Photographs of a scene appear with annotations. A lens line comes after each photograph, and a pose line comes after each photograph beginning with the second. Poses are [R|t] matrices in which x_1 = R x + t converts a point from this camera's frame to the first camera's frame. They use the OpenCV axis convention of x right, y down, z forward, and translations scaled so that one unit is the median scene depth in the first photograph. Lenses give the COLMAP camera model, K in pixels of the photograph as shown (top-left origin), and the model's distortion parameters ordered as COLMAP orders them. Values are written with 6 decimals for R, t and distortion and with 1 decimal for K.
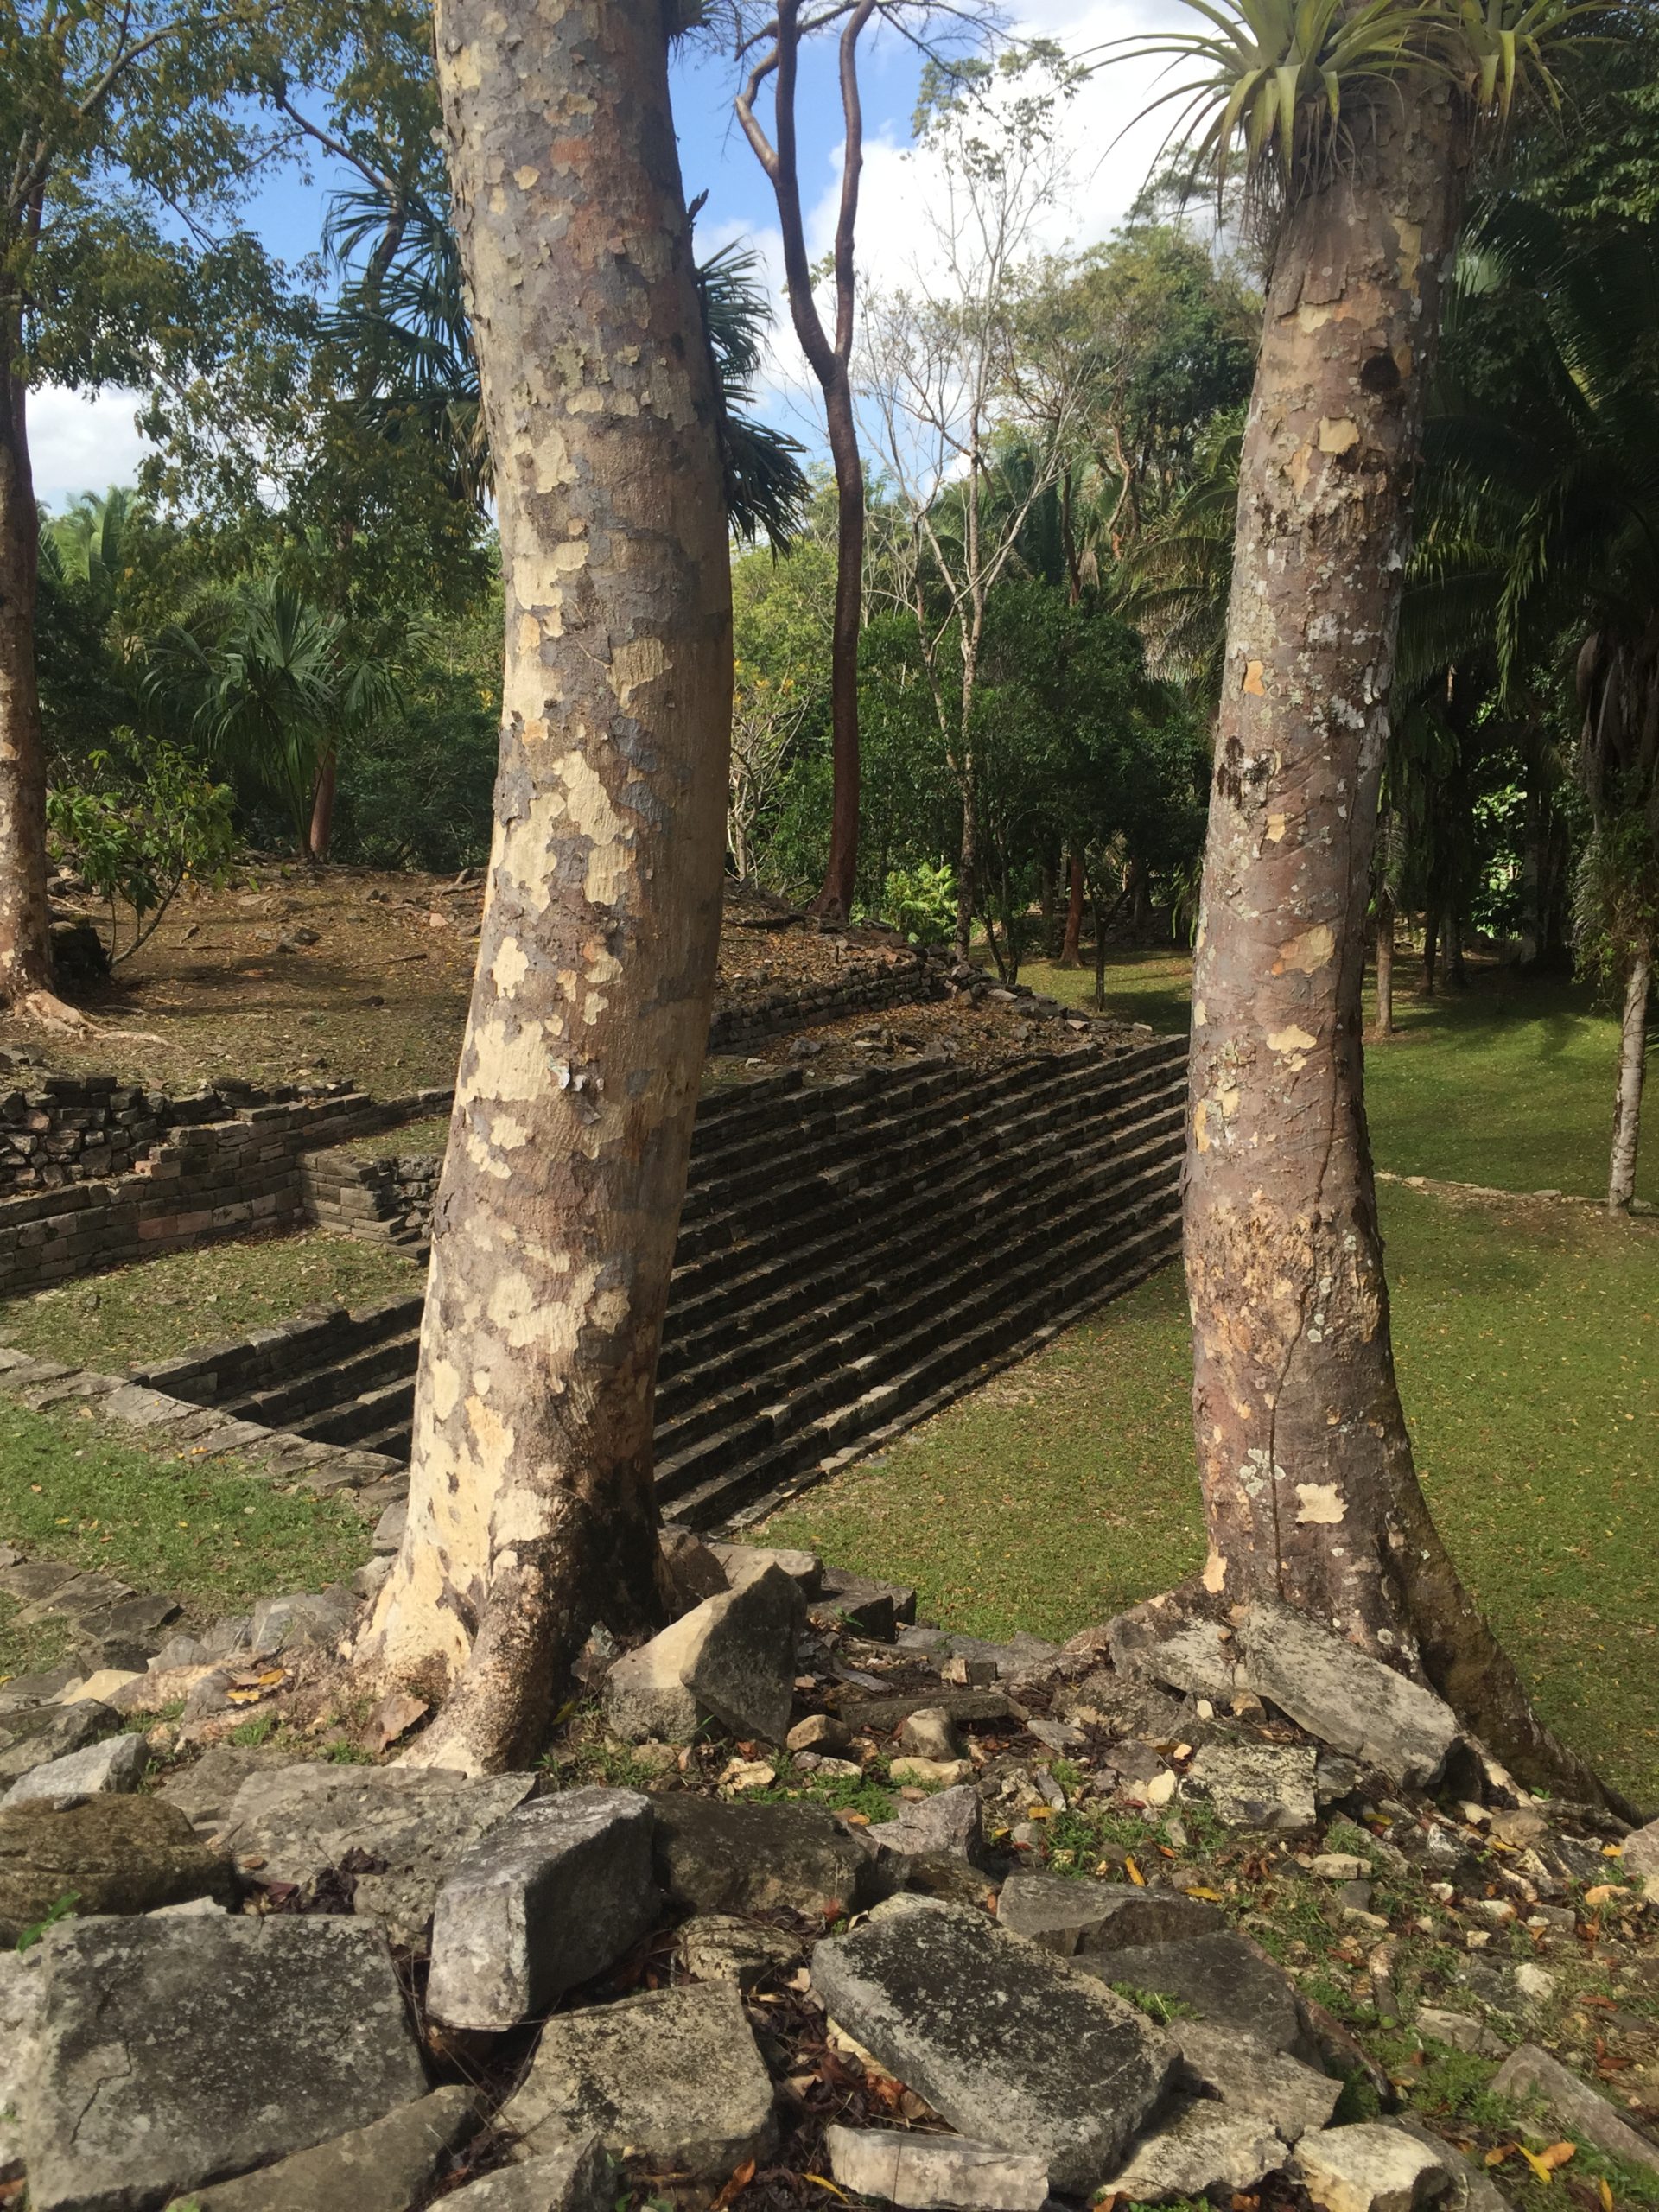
lens RADIAL K [[1889.5, 0, 823.9], [0, 1889.5, 1101.9], [0, 0, 1]] dist [0.043036, -0.055000]
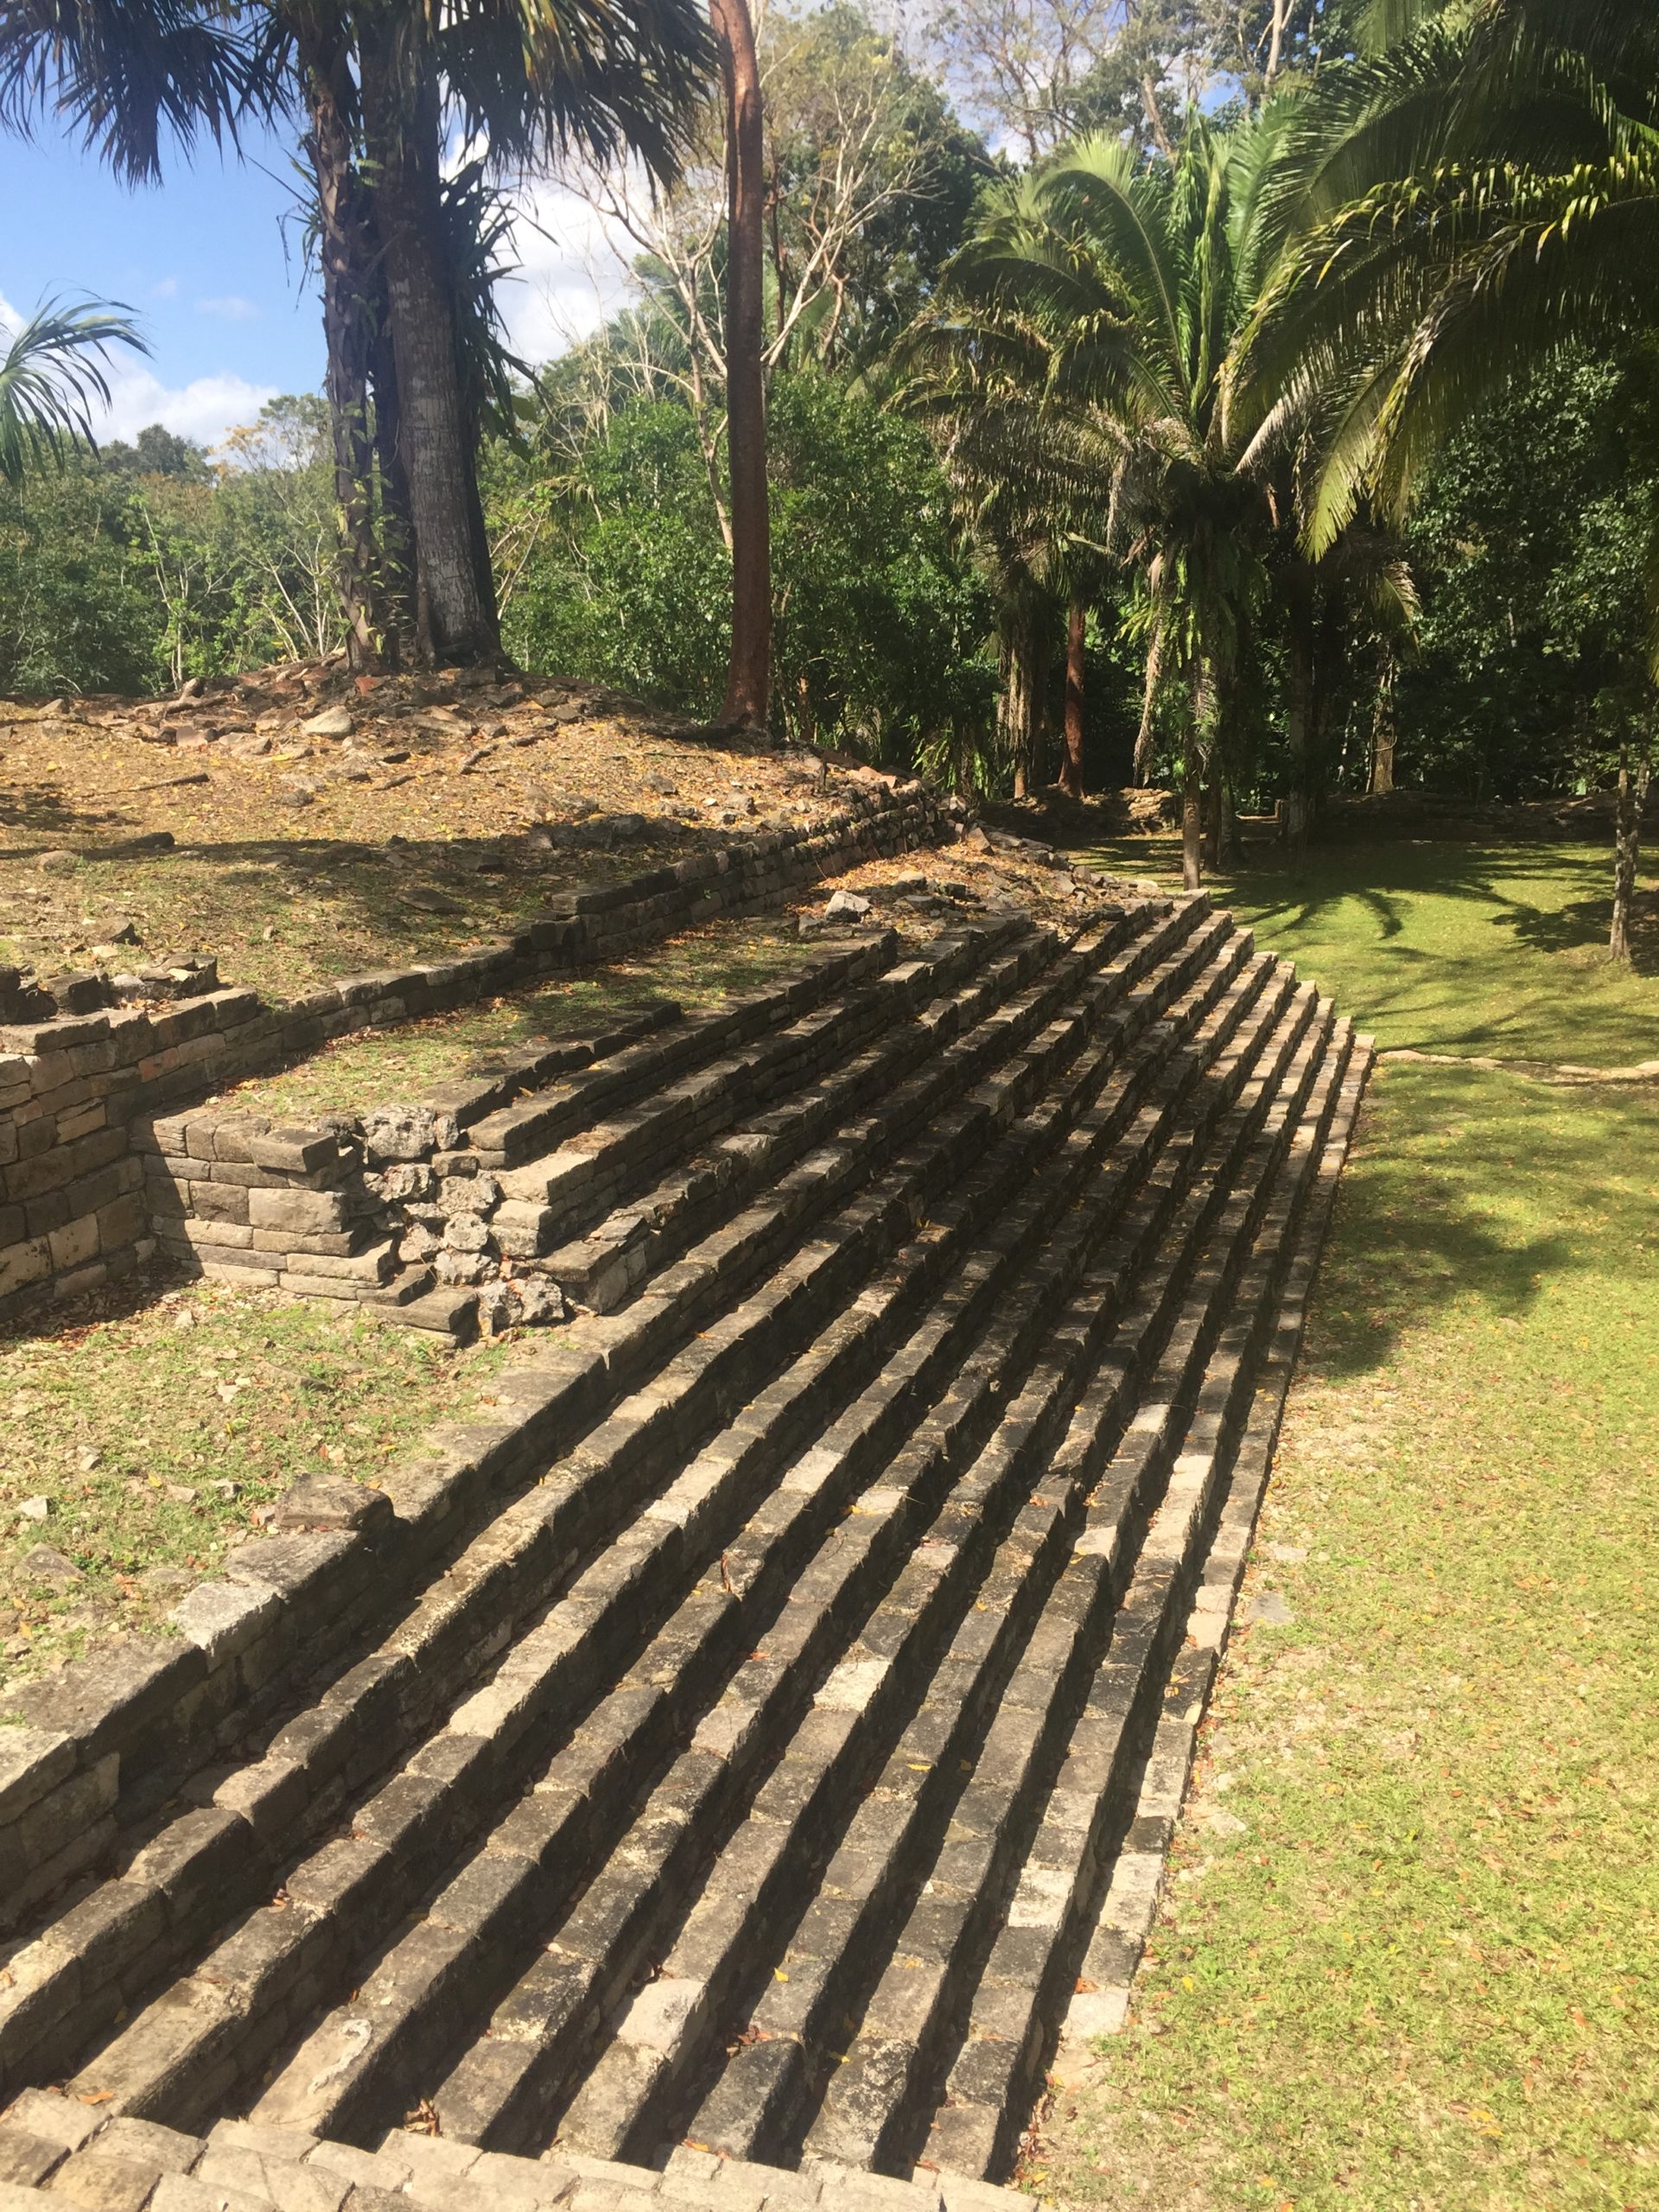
lens RADIAL K [[1889.5, 0, 837.8], [0, 1889.5, 1112.5], [0, 0, 1]] dist [0.043036, -0.055000]
pose [[0.973680, -0.069469, 0.217073, -0.213073], [0.060184, 0.996979, 0.049103, 0.013087], [-0.219828, -0.034747, 0.974920, 0.521397]]
